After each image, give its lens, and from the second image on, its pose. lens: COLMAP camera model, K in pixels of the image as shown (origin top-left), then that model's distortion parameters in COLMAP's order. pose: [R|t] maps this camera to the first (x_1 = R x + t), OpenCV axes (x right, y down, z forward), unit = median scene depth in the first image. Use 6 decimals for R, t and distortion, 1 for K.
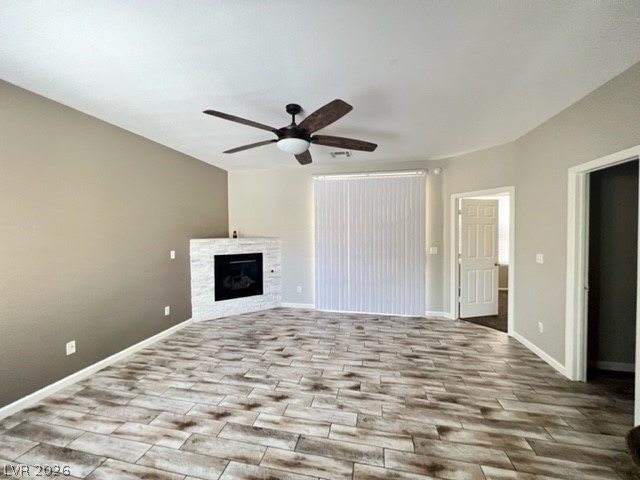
lens RADIAL K [[255.8, 0, 319.2], [0, 255.8, 237.8], [0, 0, 1]] dist [0.001253, 0.000189]
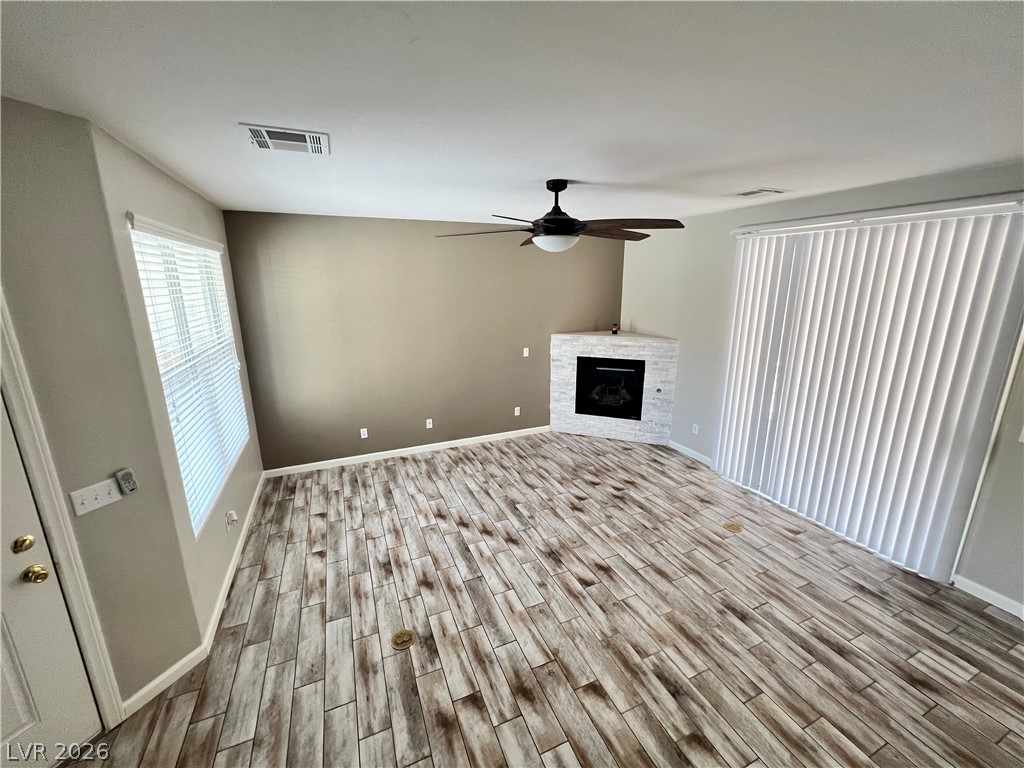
lens RADIAL K [[409.3, 0, 511.8], [0, 409.3, 383.0], [0, 0, 1]] dist [0.001253, 0.000189]
pose [[0.576867, 0.200307, -0.791898, 0.753876], [-0.015144, 0.971923, 0.234812, -0.224696], [0.816698, -0.123463, 0.563703, 0.204150]]
